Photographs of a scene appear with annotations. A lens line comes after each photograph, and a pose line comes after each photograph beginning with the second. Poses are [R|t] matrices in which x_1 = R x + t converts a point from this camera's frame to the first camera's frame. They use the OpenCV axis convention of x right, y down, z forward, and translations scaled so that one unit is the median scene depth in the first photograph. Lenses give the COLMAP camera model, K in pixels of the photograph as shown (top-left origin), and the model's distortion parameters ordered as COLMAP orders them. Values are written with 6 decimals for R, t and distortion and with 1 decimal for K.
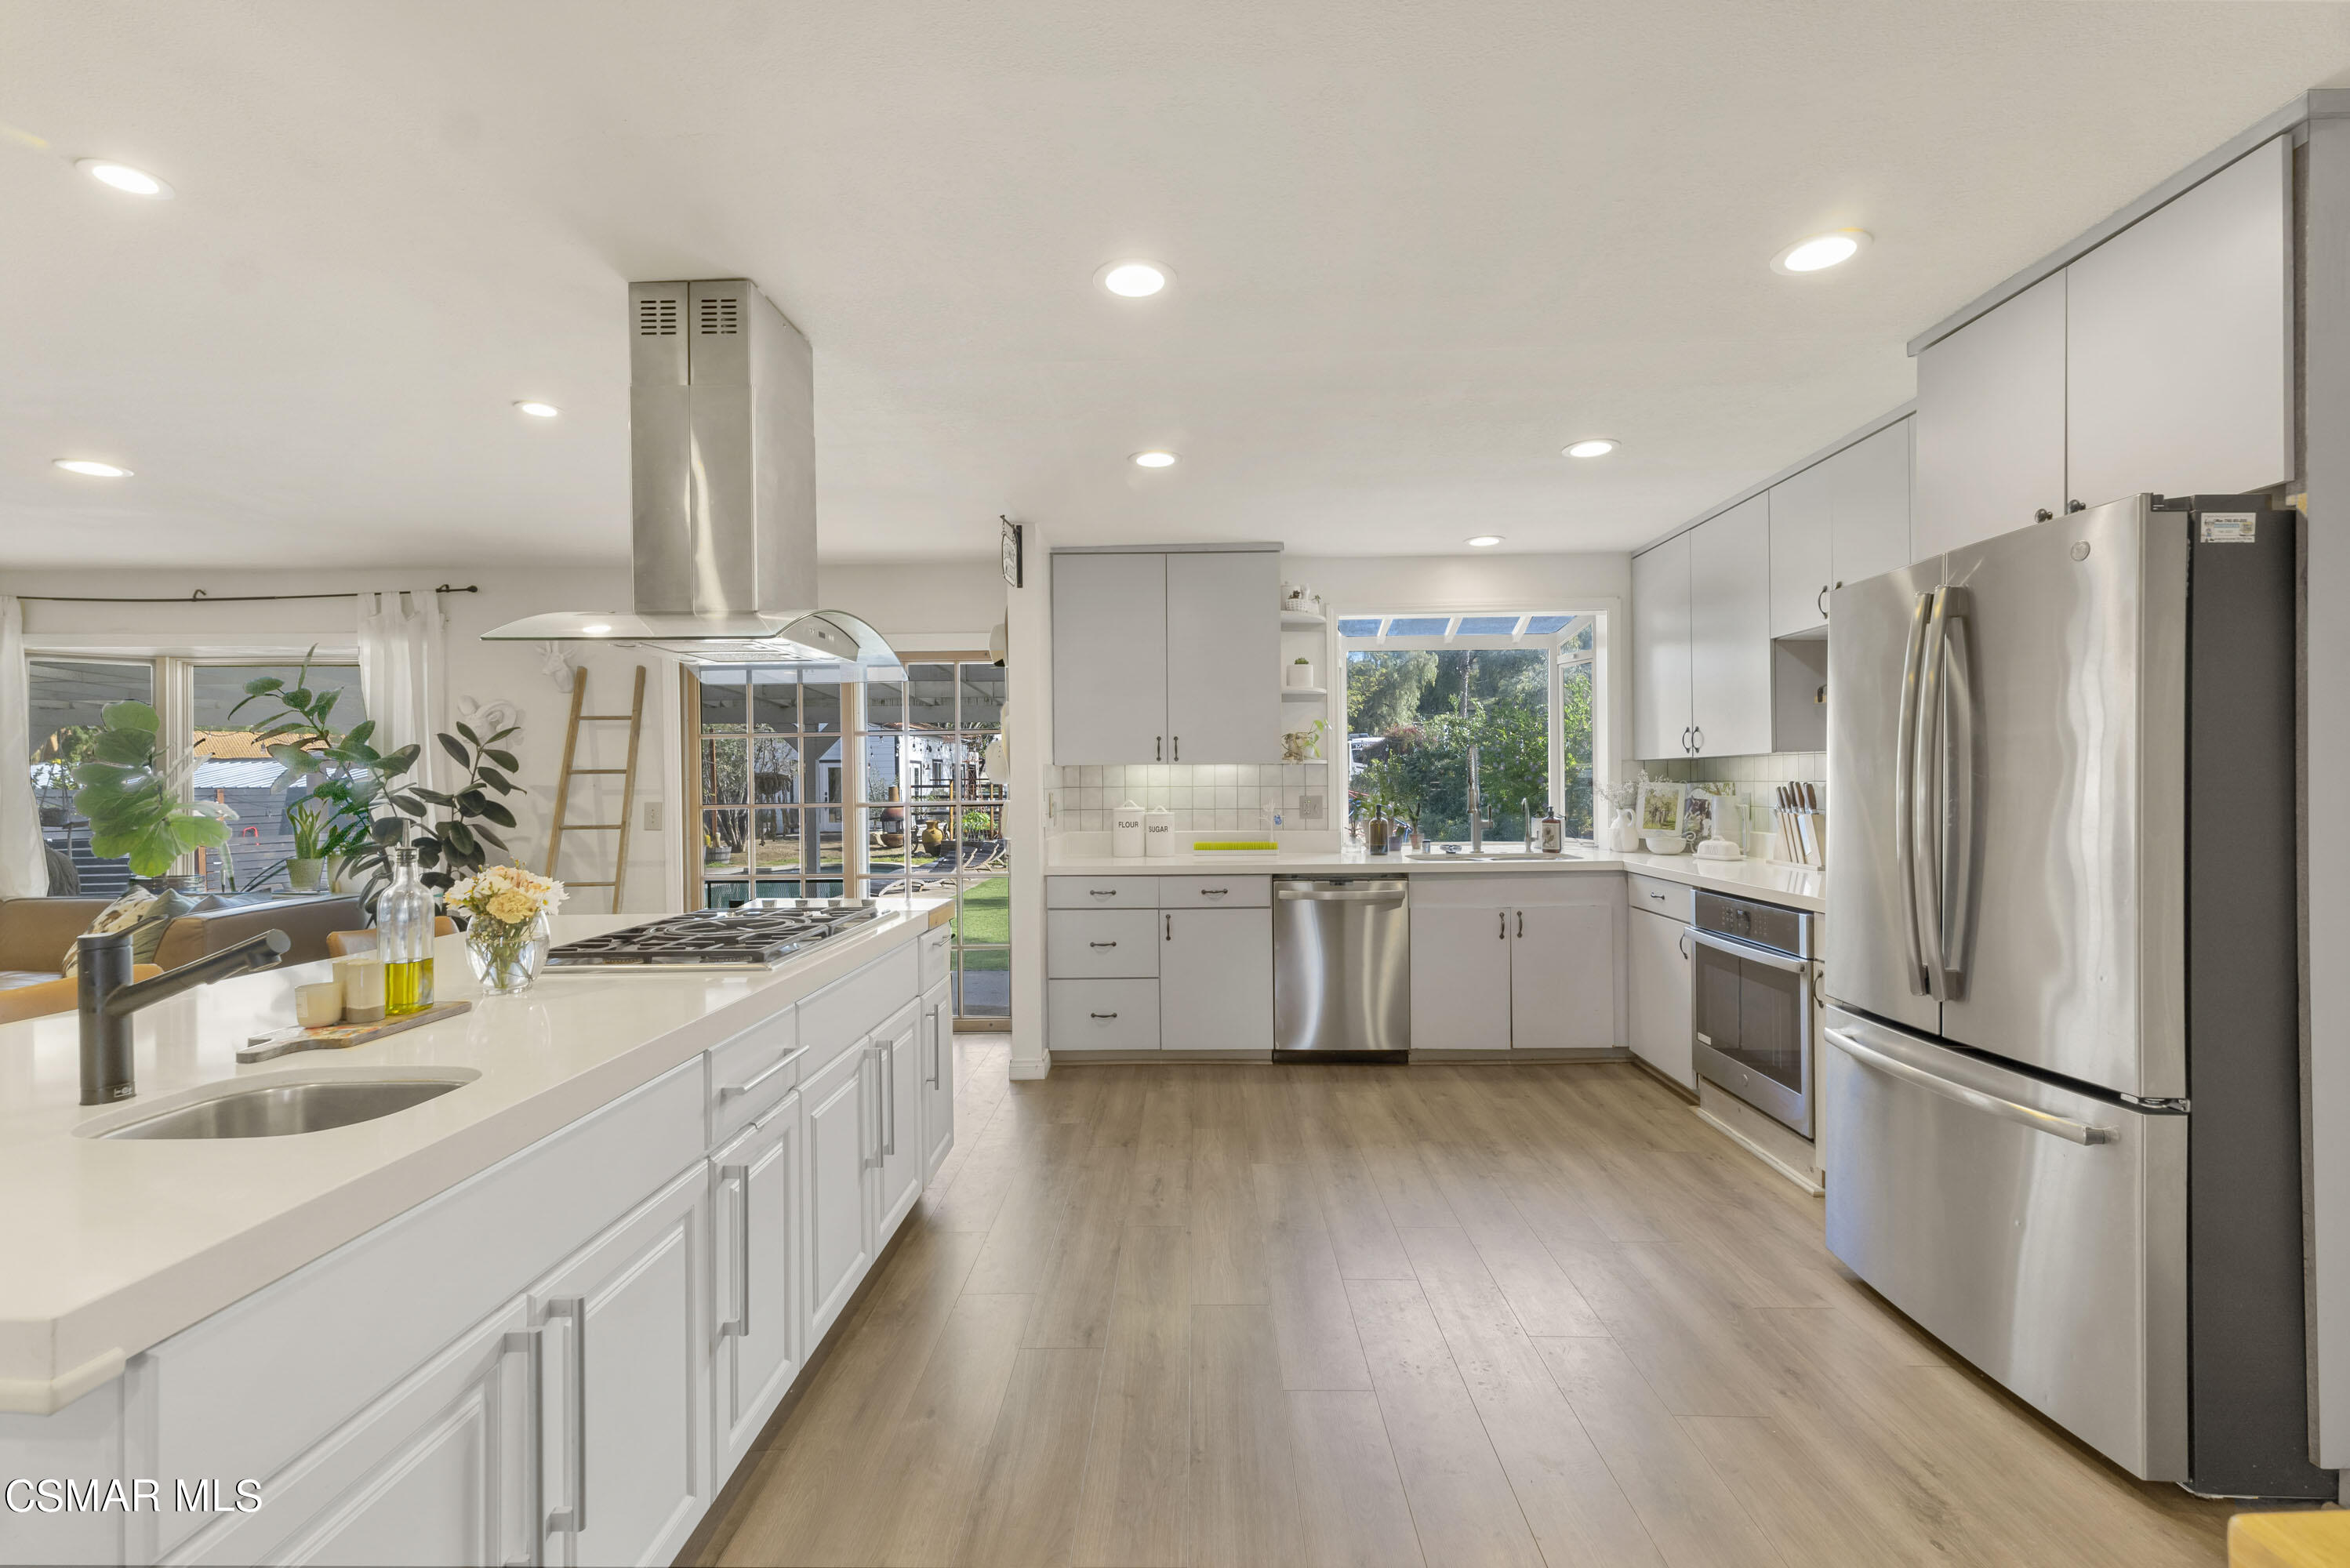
lens RADIAL K [[1032.9, 0, 1173.3], [0, 1032.9, 786.0], [0, 0, 1]] dist [0.015773, -0.000755]
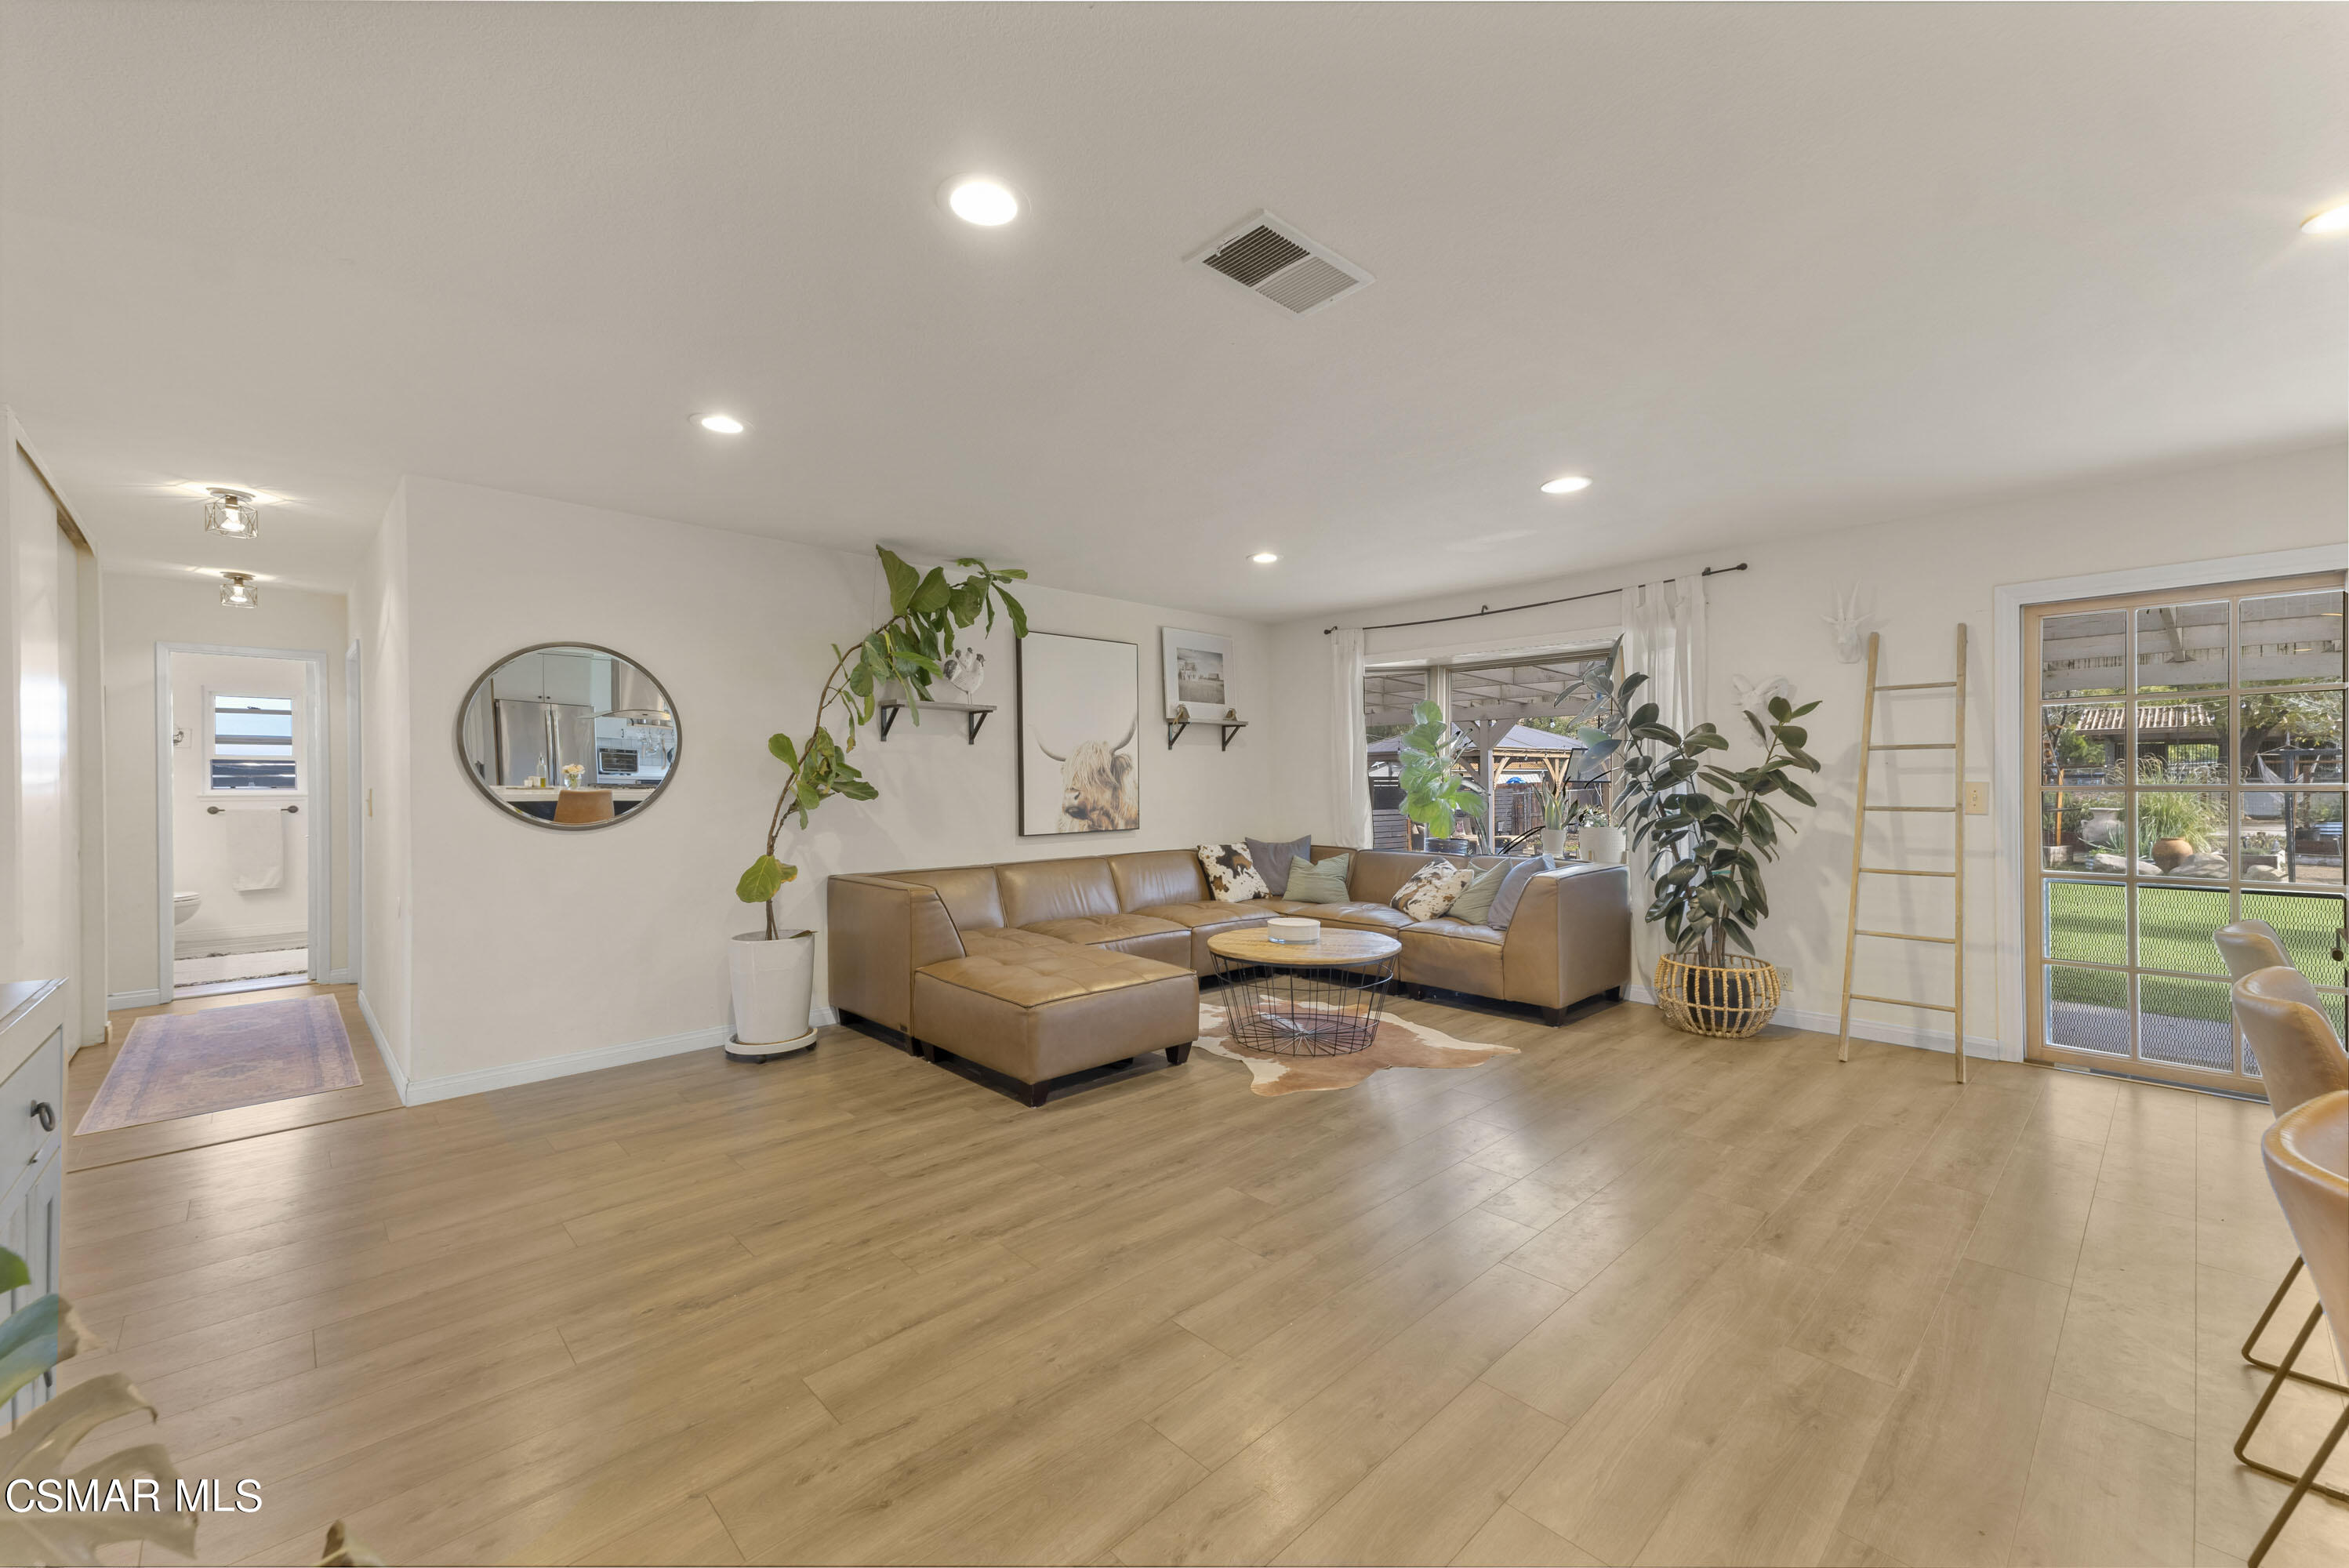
lens RADIAL K [[947.4, 0, 1181.1], [0, 947.4, 784.5], [0, 0, 1]] dist [0.033714, -0.000140]
pose [[0.697928, 0.010327, -0.716094, -0.414784], [-0.006576, 0.999946, 0.008011, 0.016814], [0.716138, -0.000882, 0.697958, -0.029438]]
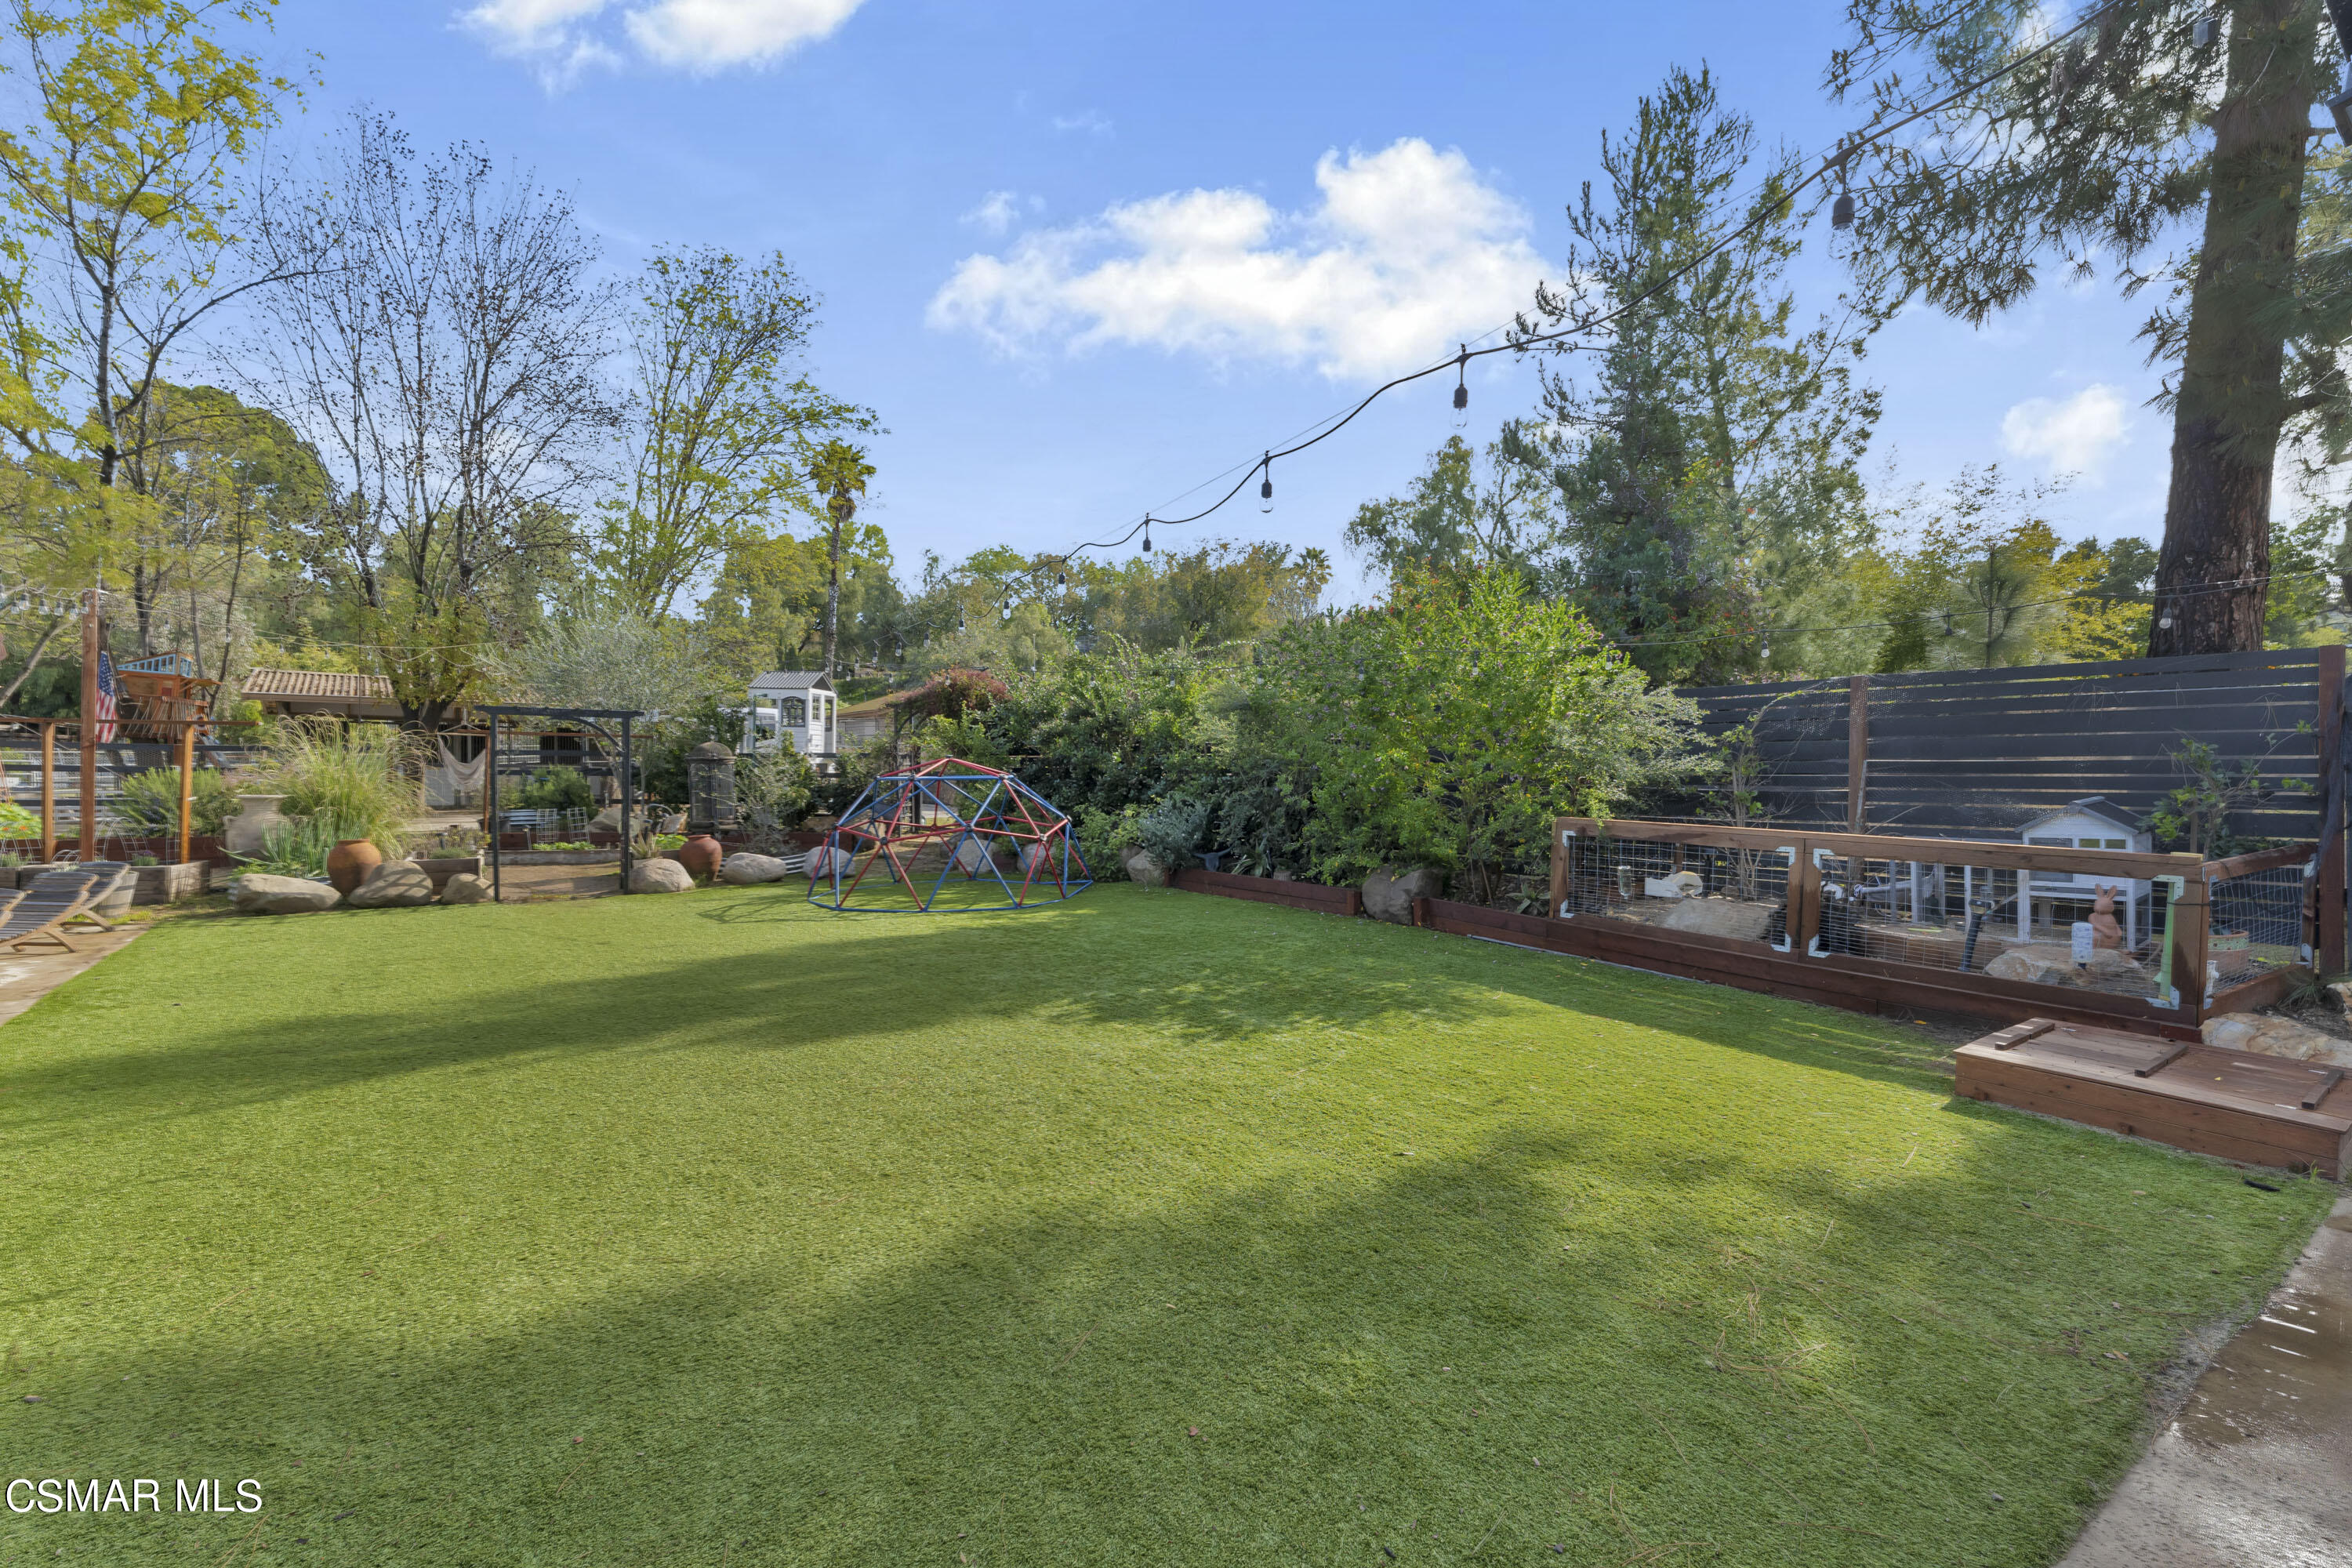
lens RADIAL K [[1033.8, 0, 1180.0], [0, 1033.8, 781.5], [0, 0, 1]] dist [0.015773, -0.000755]
pose [[0.789613, 0.011610, 0.613495, -0.423125], [-0.011278, 0.999927, -0.004407, 0.062434], [-0.613502, -0.003439, 0.789686, 1.710934]]
